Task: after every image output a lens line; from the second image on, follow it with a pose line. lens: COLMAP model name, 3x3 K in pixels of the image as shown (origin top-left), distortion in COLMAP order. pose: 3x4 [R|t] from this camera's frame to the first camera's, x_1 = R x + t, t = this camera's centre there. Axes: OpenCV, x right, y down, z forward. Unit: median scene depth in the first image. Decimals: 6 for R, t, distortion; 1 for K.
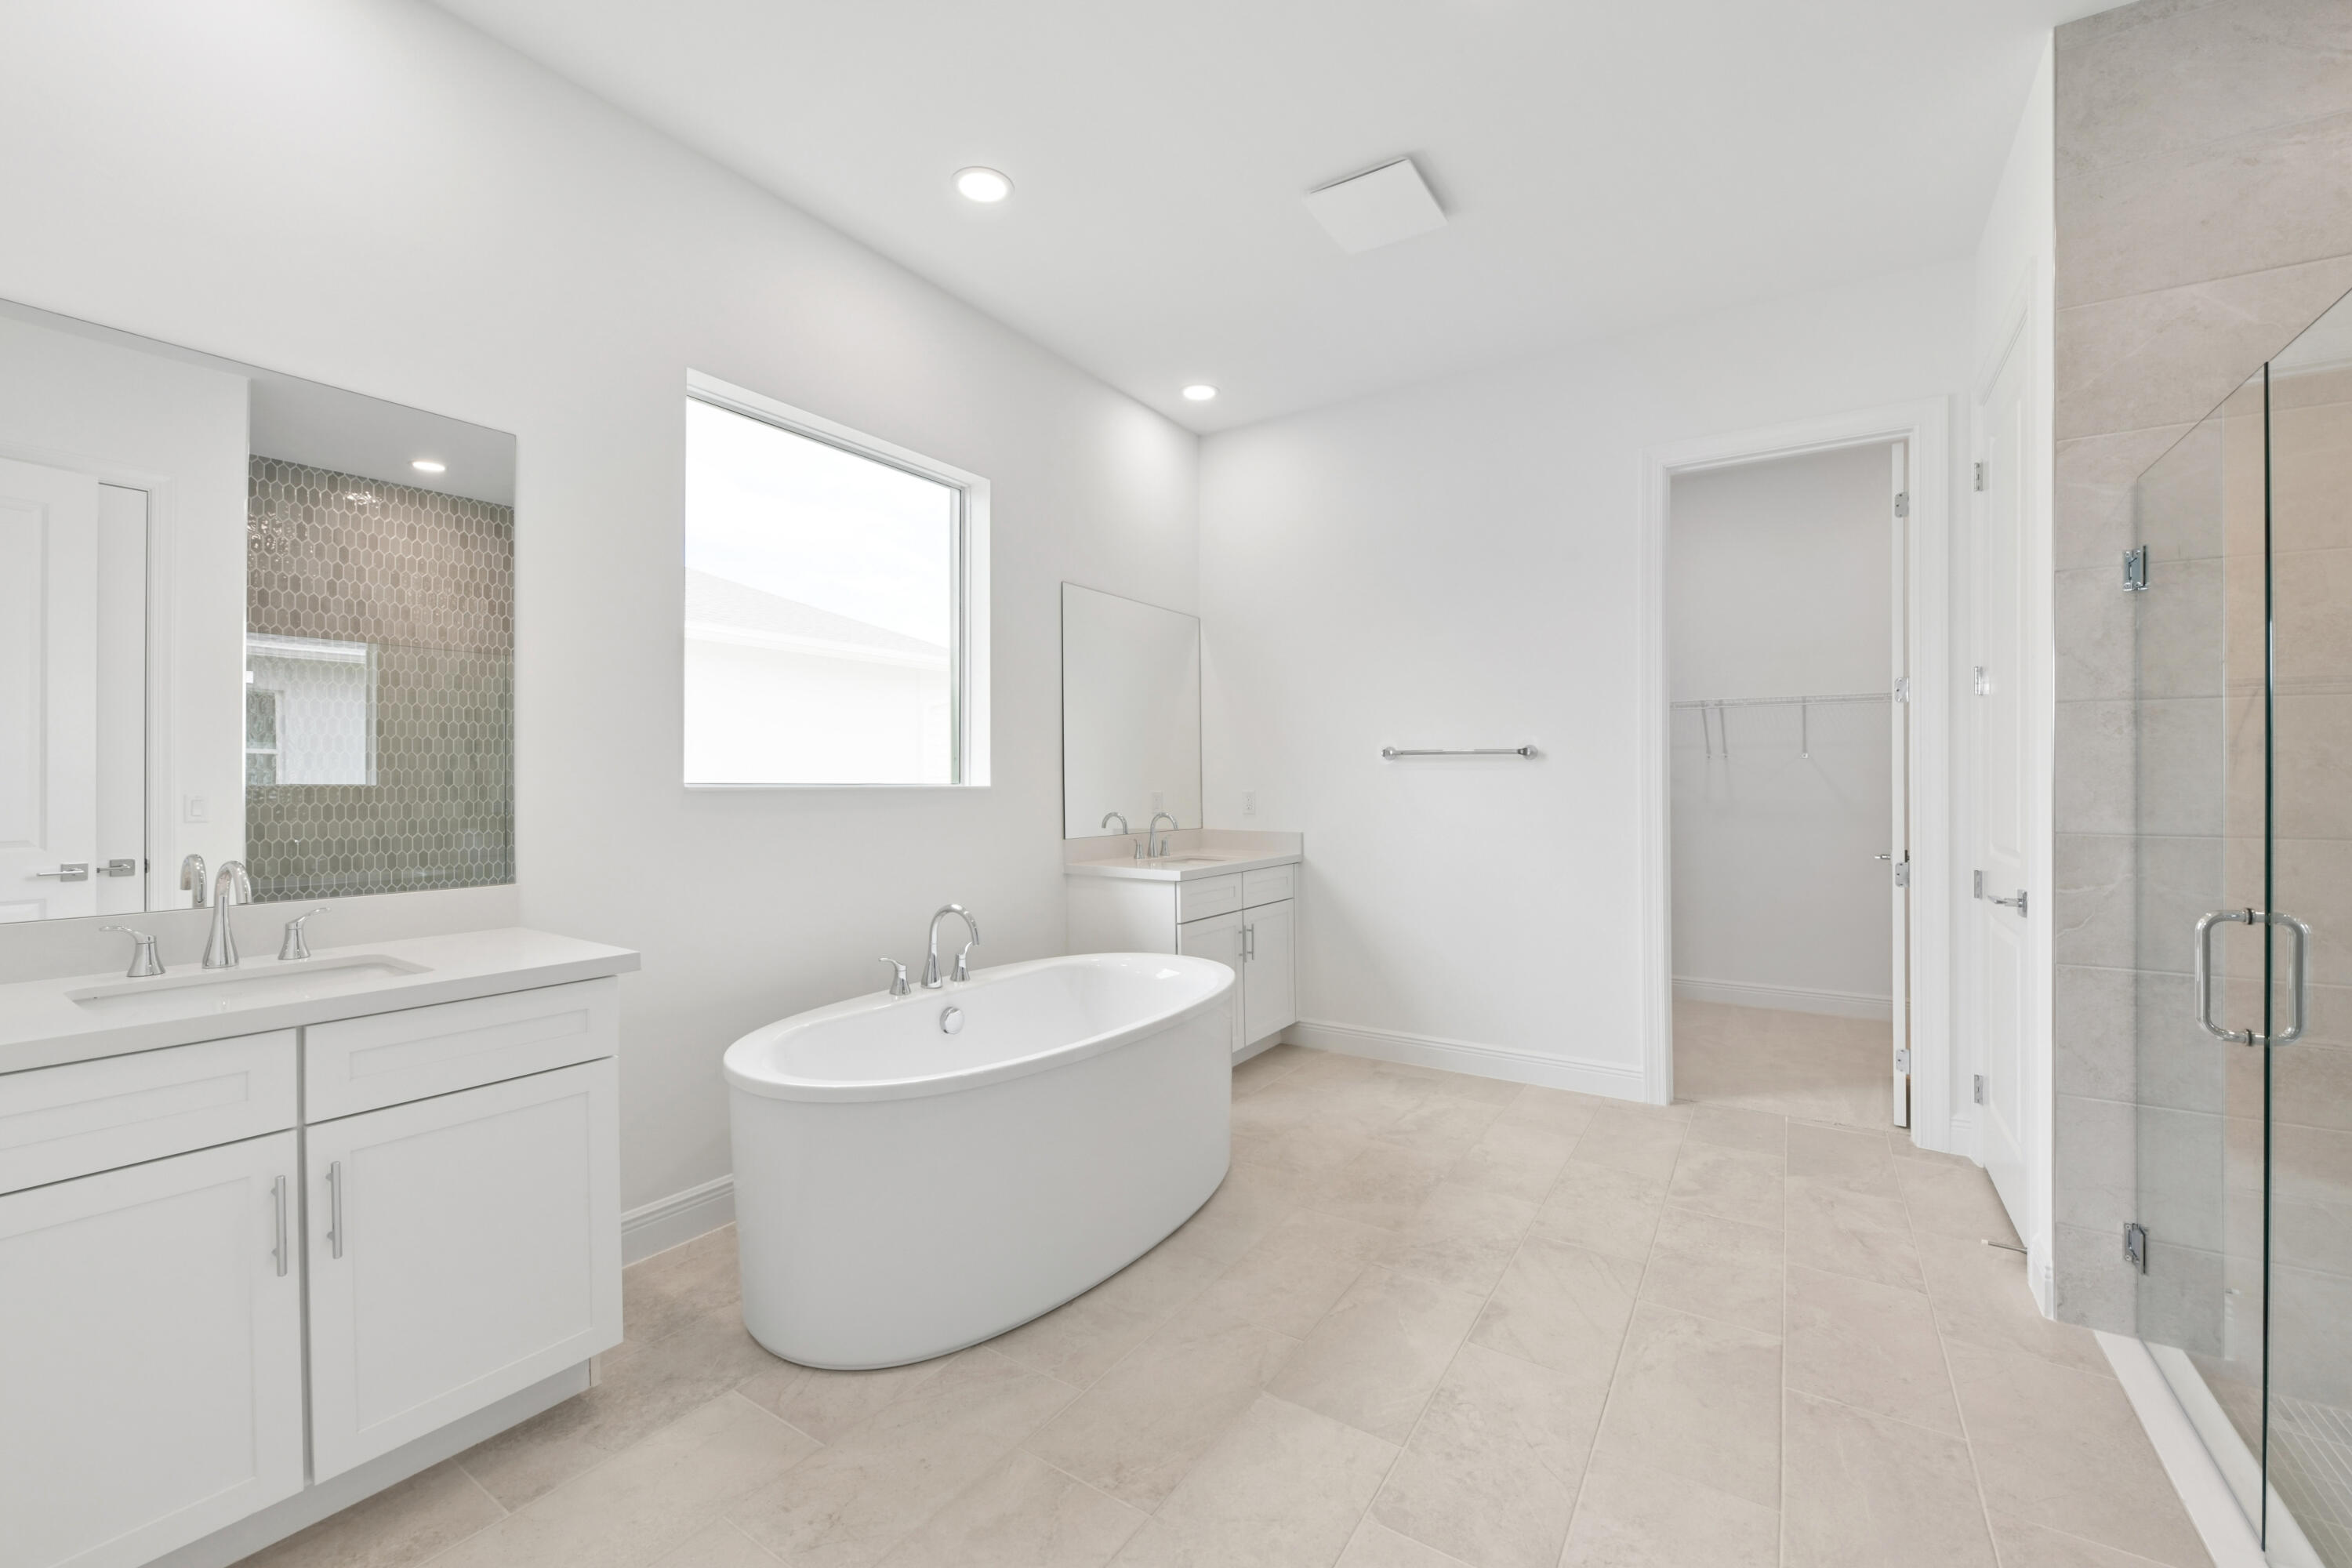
lens RADIAL K [[933.4, 0, 1179.6], [0, 933.4, 767.7], [0, 0, 1]] dist [-0.009677, -0.000308]
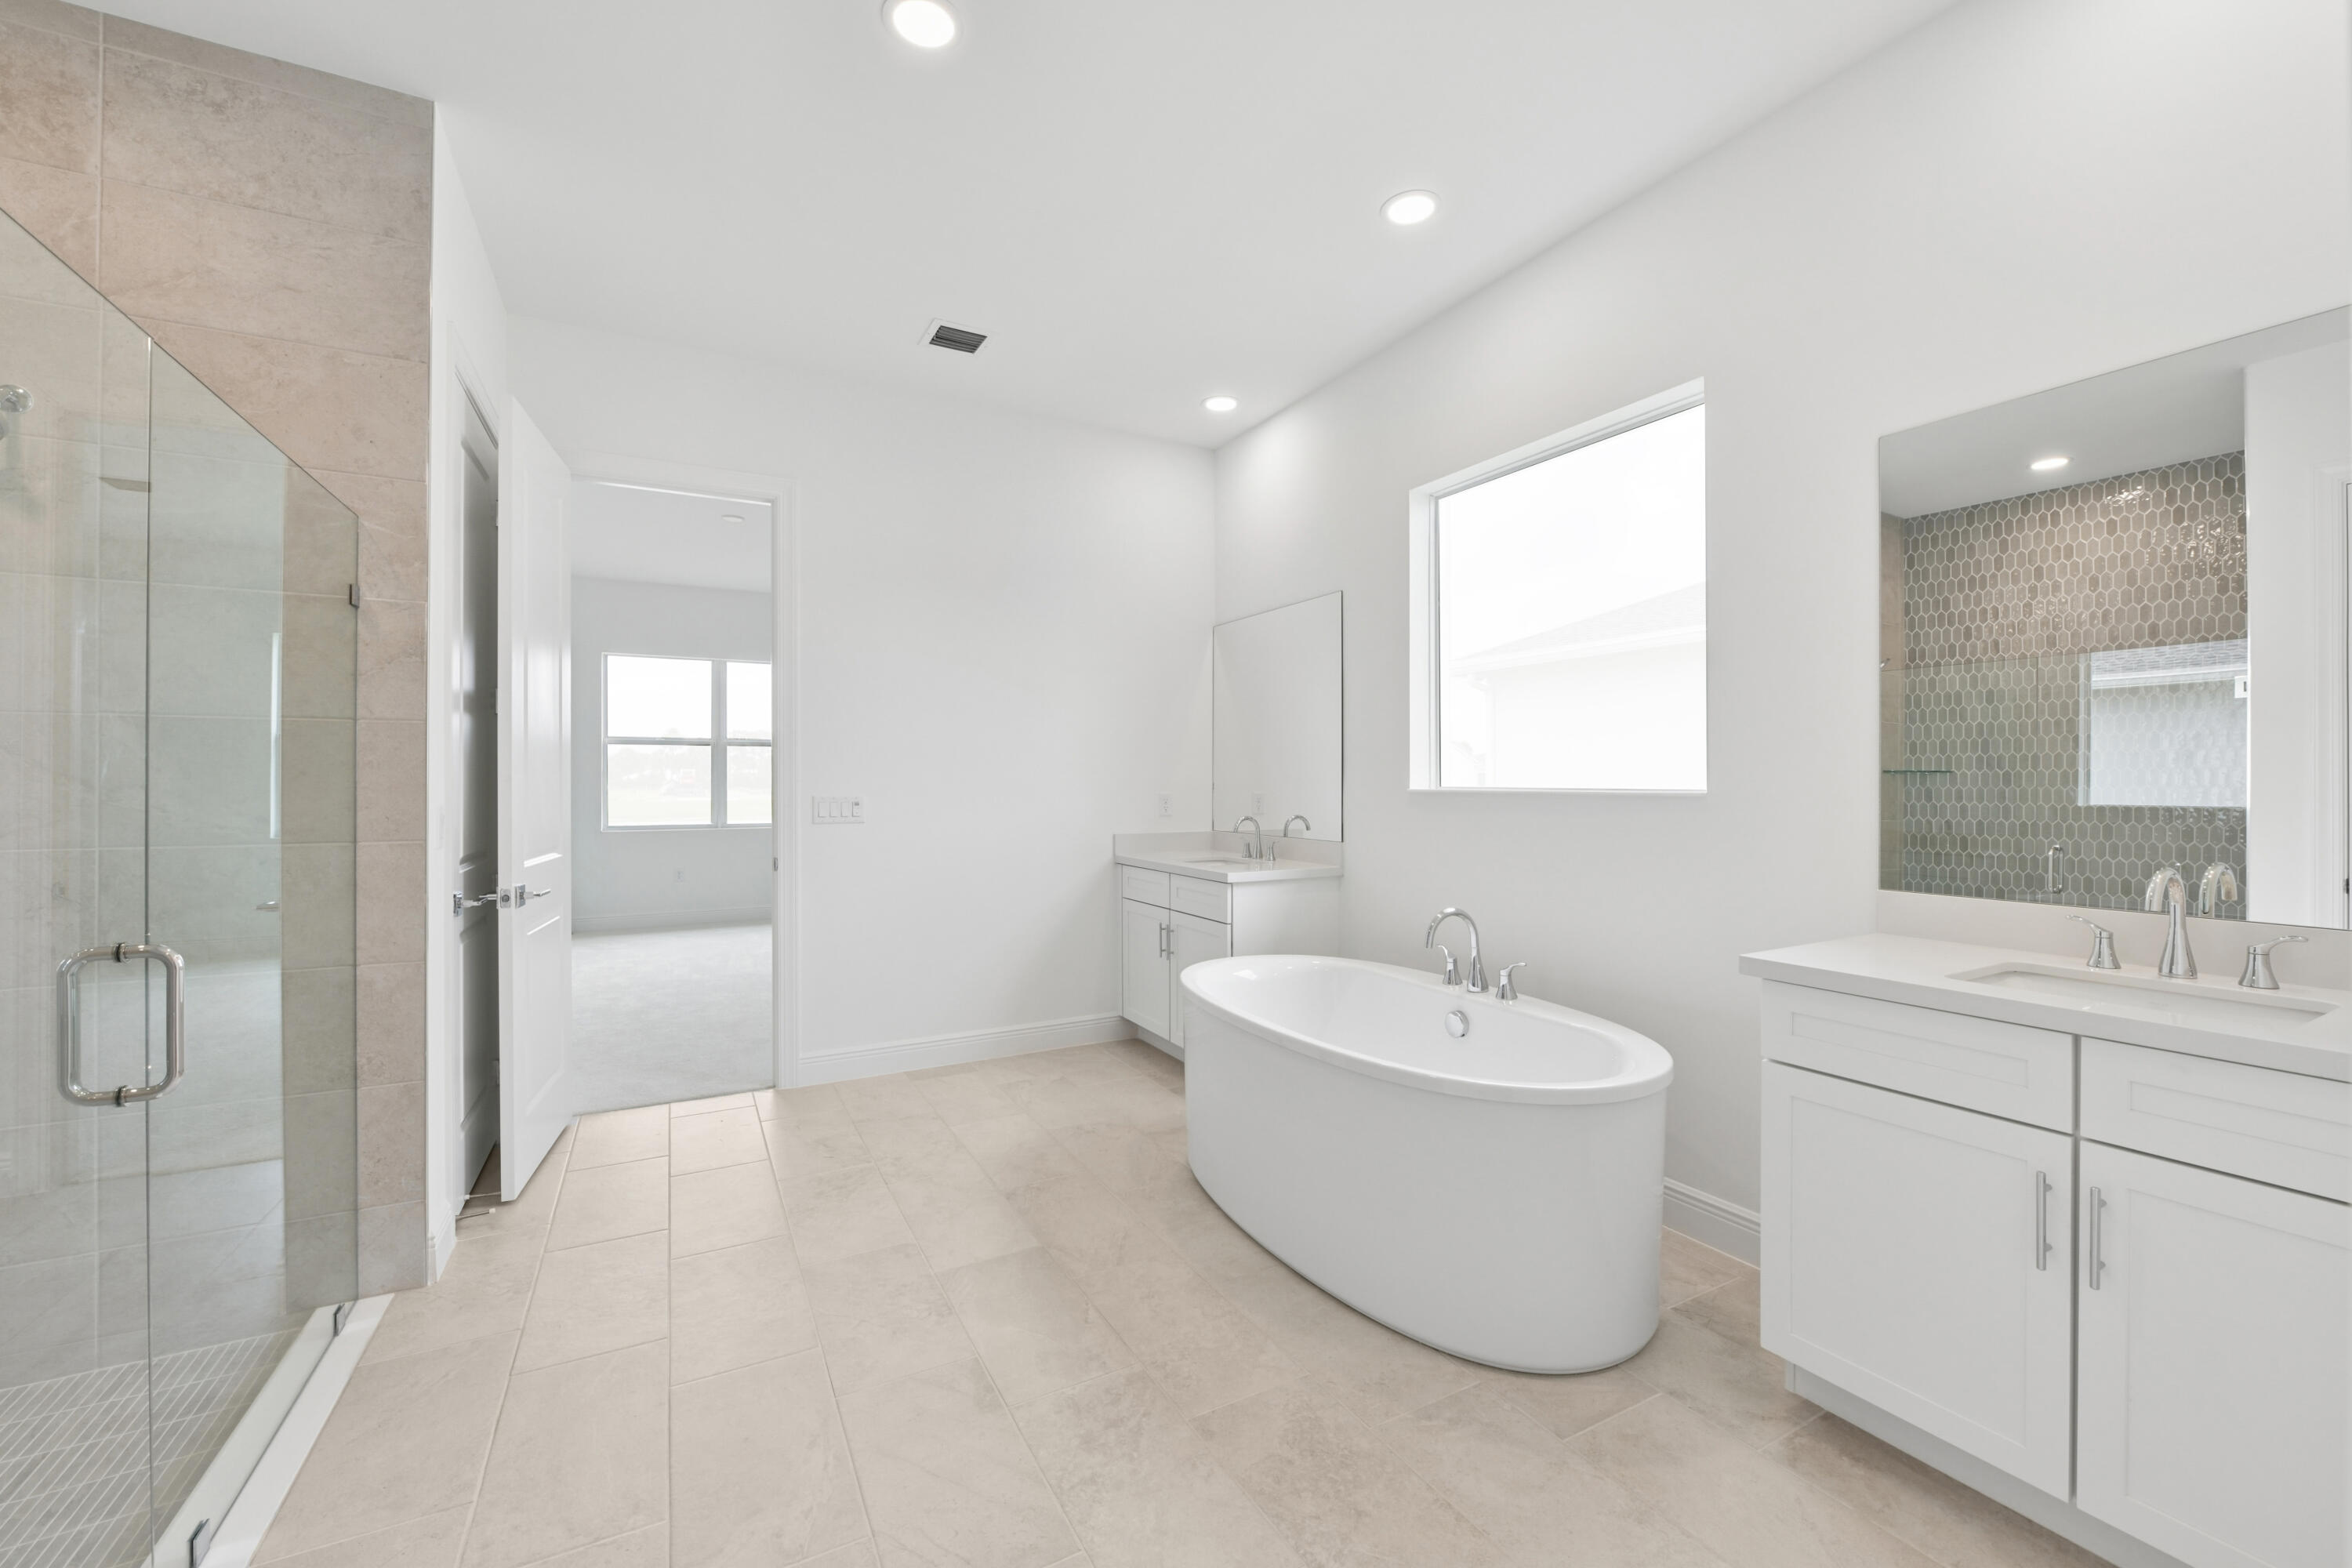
lens RADIAL K [[933.4, 0, 1180.3], [0, 933.4, 792.8], [0, 0, 1]] dist [-0.009677, -0.000308]
pose [[-0.469274, -0.001089, -0.883052, 0.493992], [-0.002685, 0.999996, 0.000193, 0.011694], [0.883048, 0.002461, -0.469275, 0.758882]]
